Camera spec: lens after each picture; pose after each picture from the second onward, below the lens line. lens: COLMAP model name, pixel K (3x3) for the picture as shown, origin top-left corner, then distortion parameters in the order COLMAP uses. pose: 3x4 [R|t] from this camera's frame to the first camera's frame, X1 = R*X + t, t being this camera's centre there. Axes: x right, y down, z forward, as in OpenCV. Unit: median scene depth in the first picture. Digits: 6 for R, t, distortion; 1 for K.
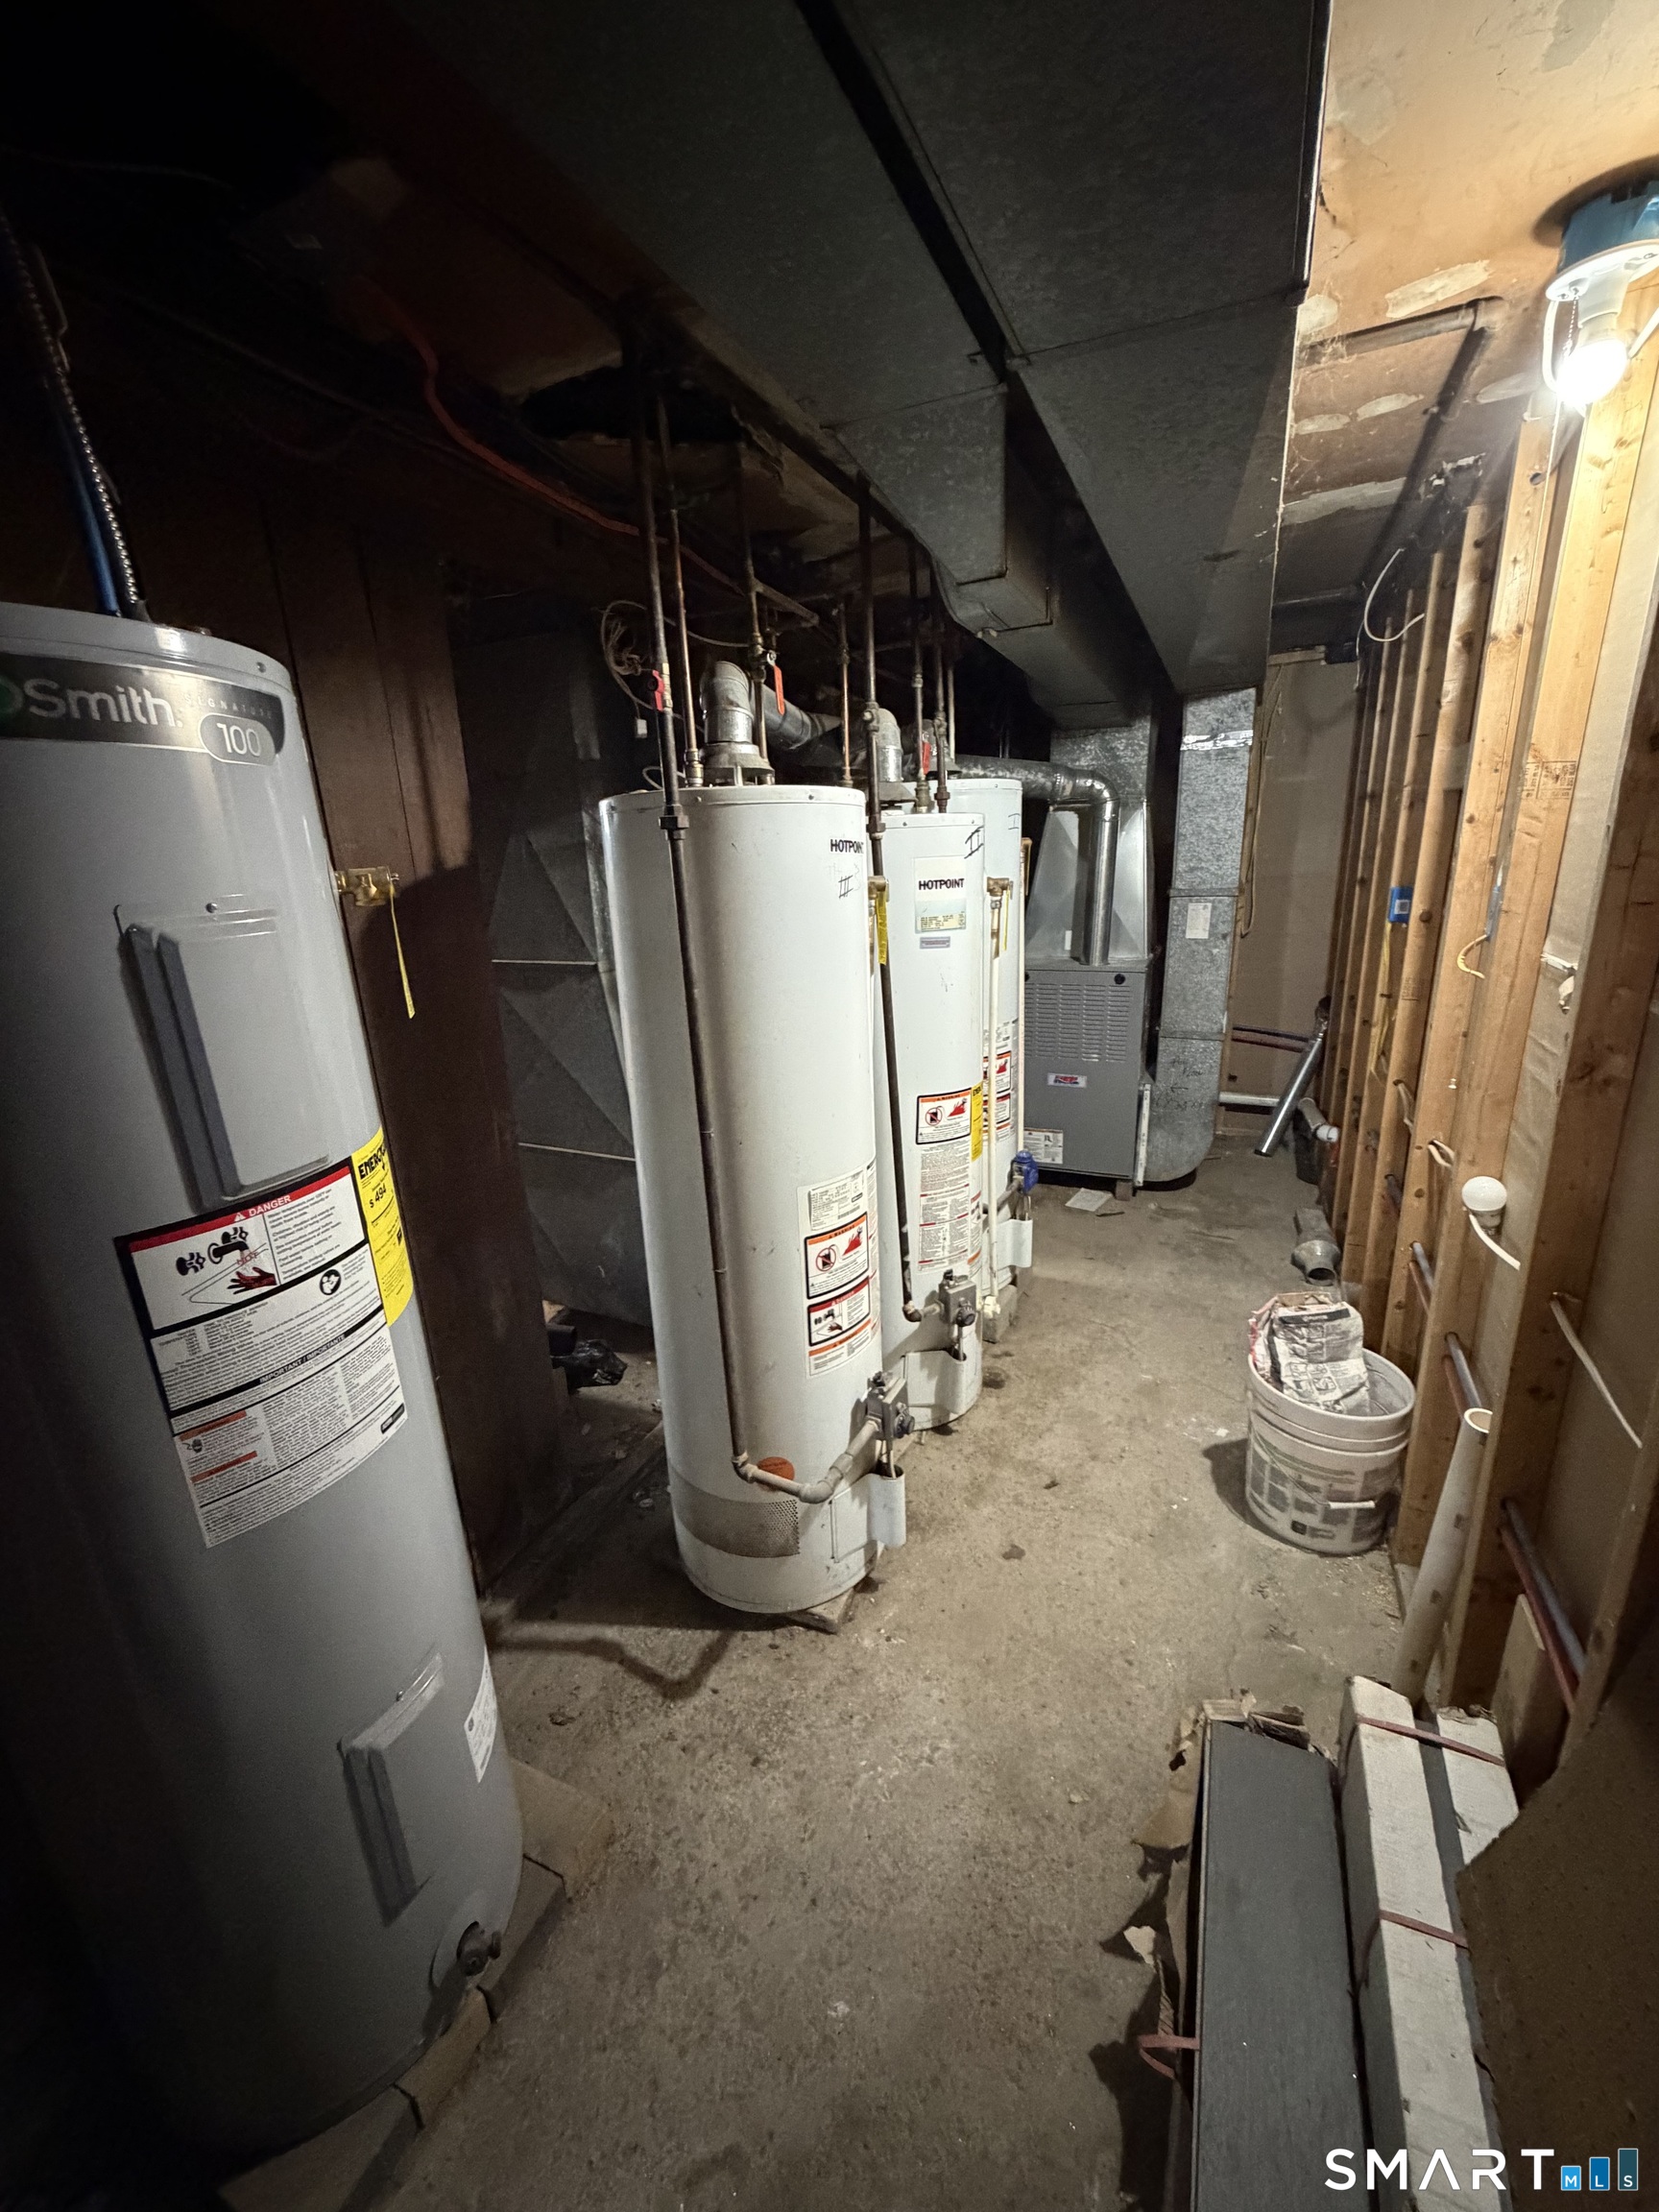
lens RADIAL K [[887.3, 0, 832.6], [0, 887.3, 1096.2], [0, 0, 1]] dist [-0.000895, 0.000018]
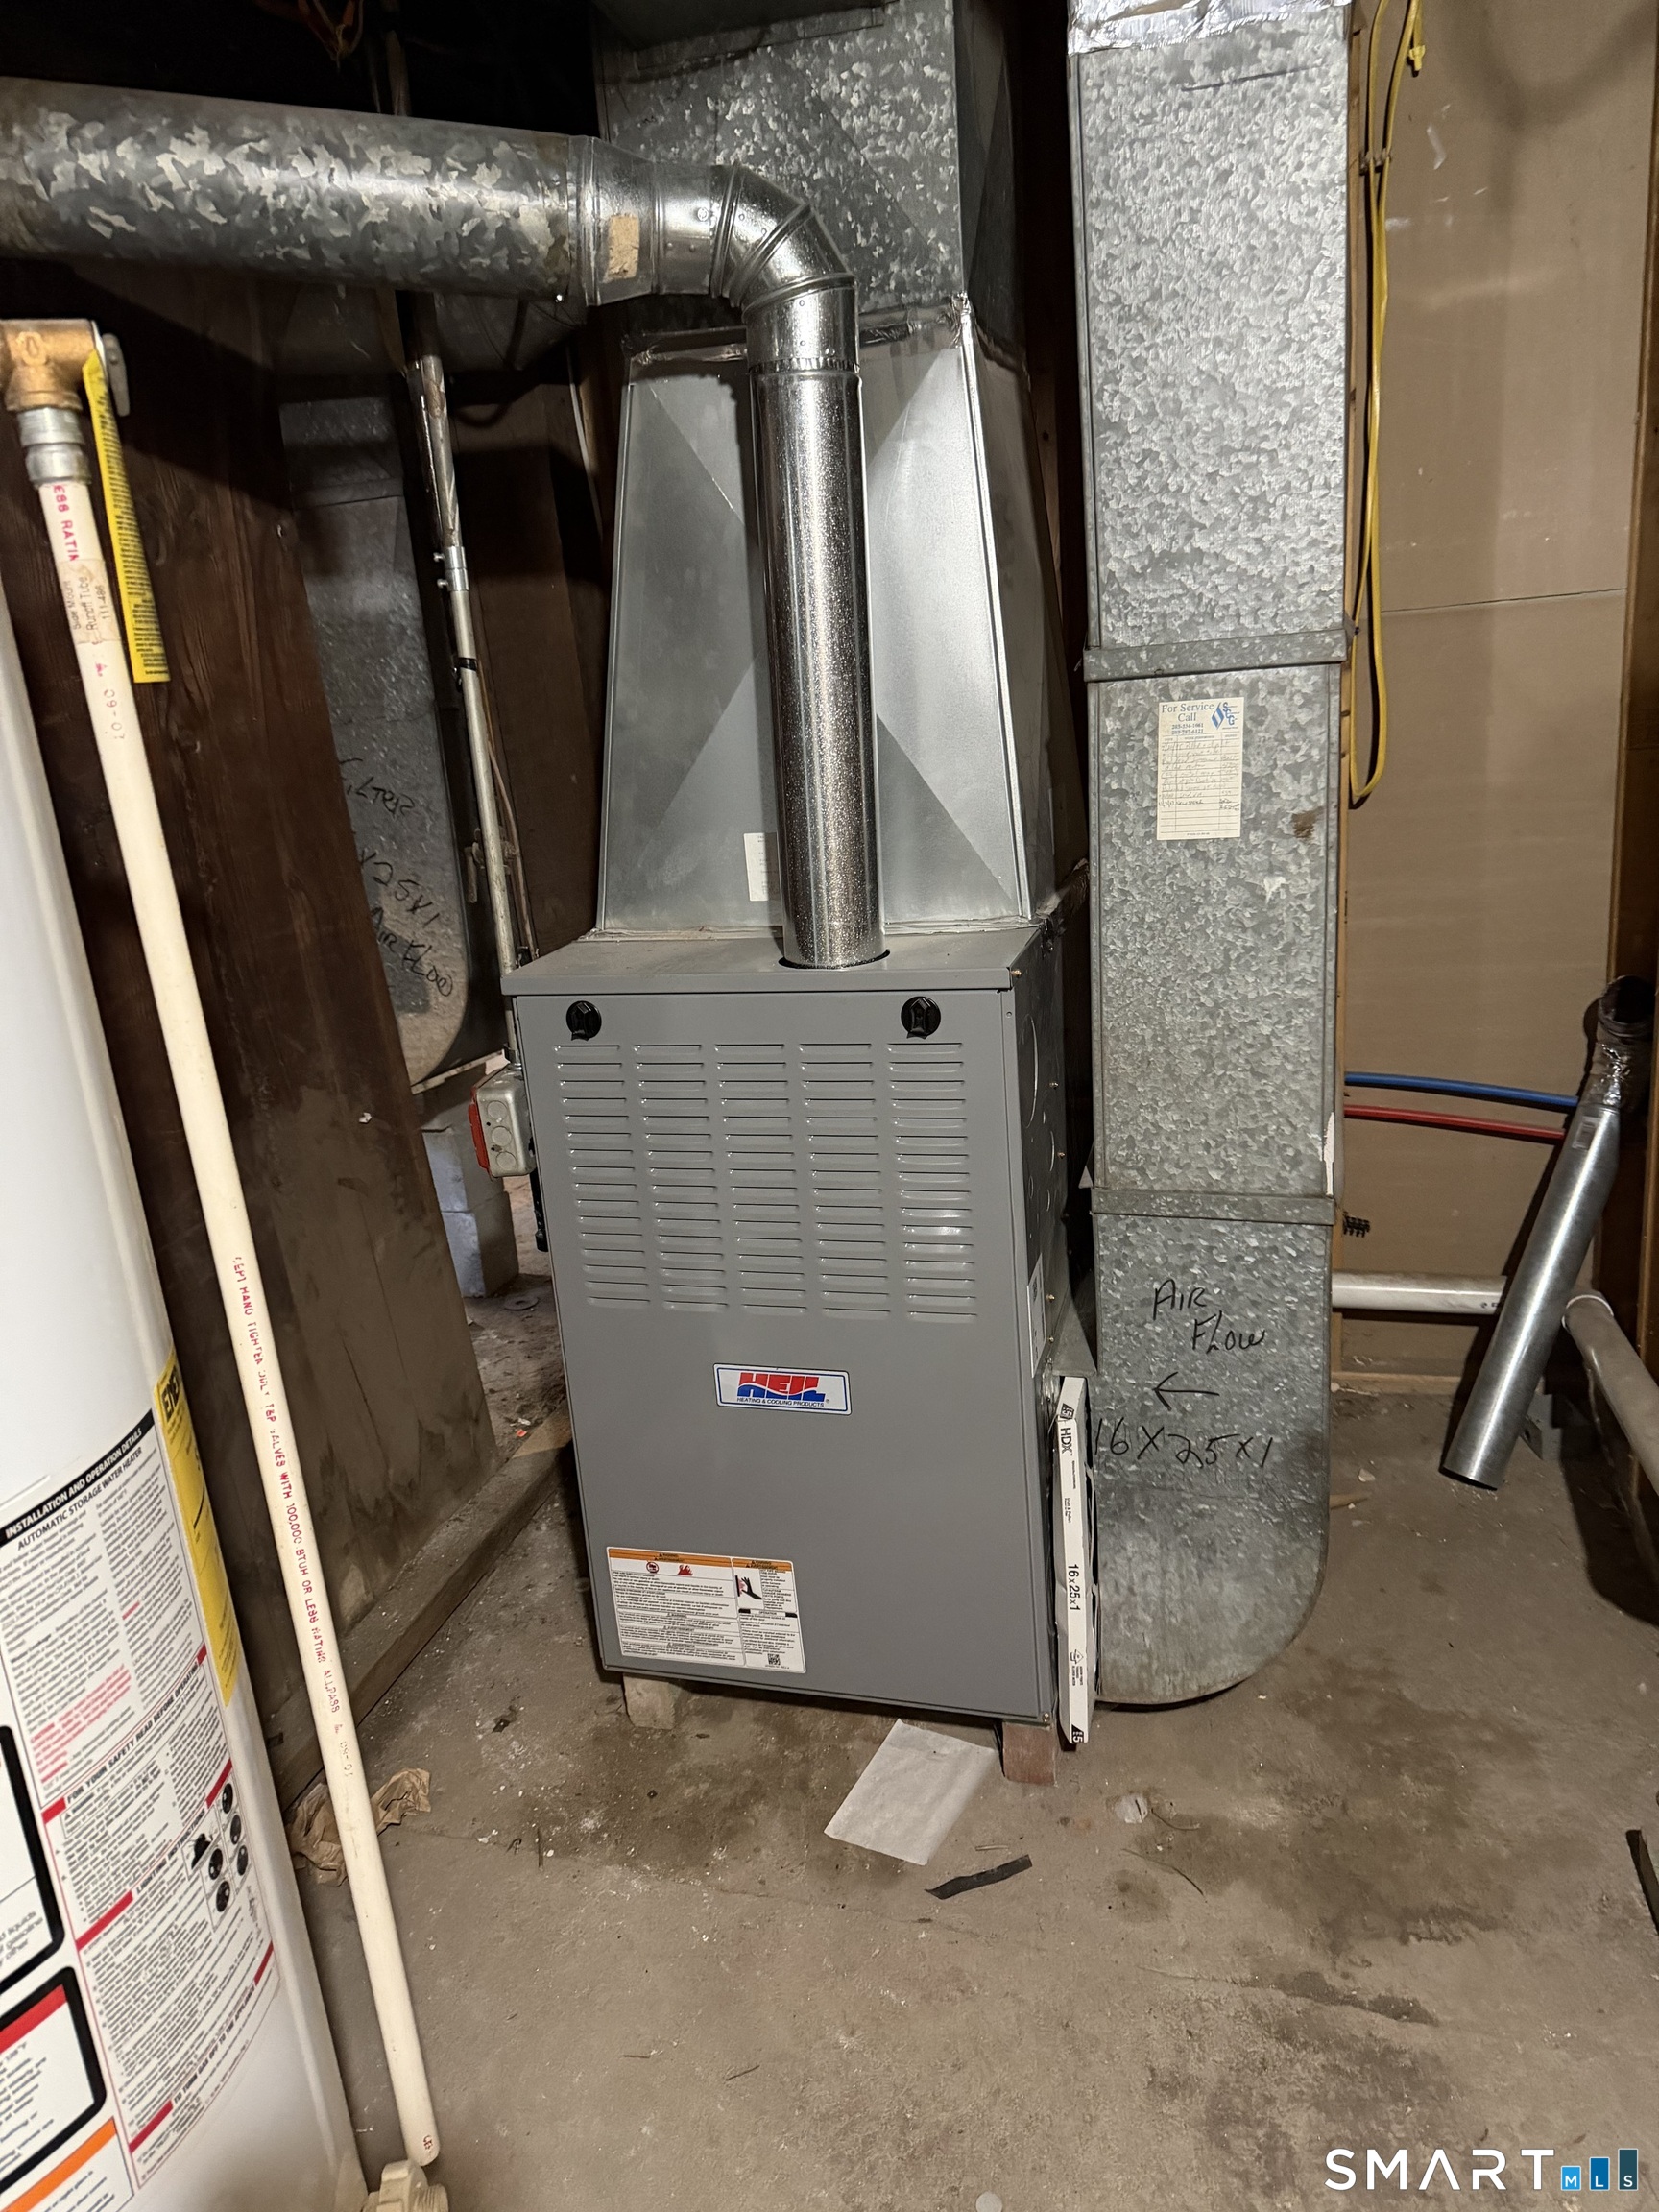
lens RADIAL K [[1557.2, 0, 830.2], [0, 1557.2, 1112.3], [0, 0, 1]] dist [0.027985, -0.007930]
pose [[0.990244, -0.083428, 0.111612, 0.239257], [0.082648, 0.996511, 0.011610, -0.108899], [-0.112191, -0.002273, 0.993684, 0.543633]]
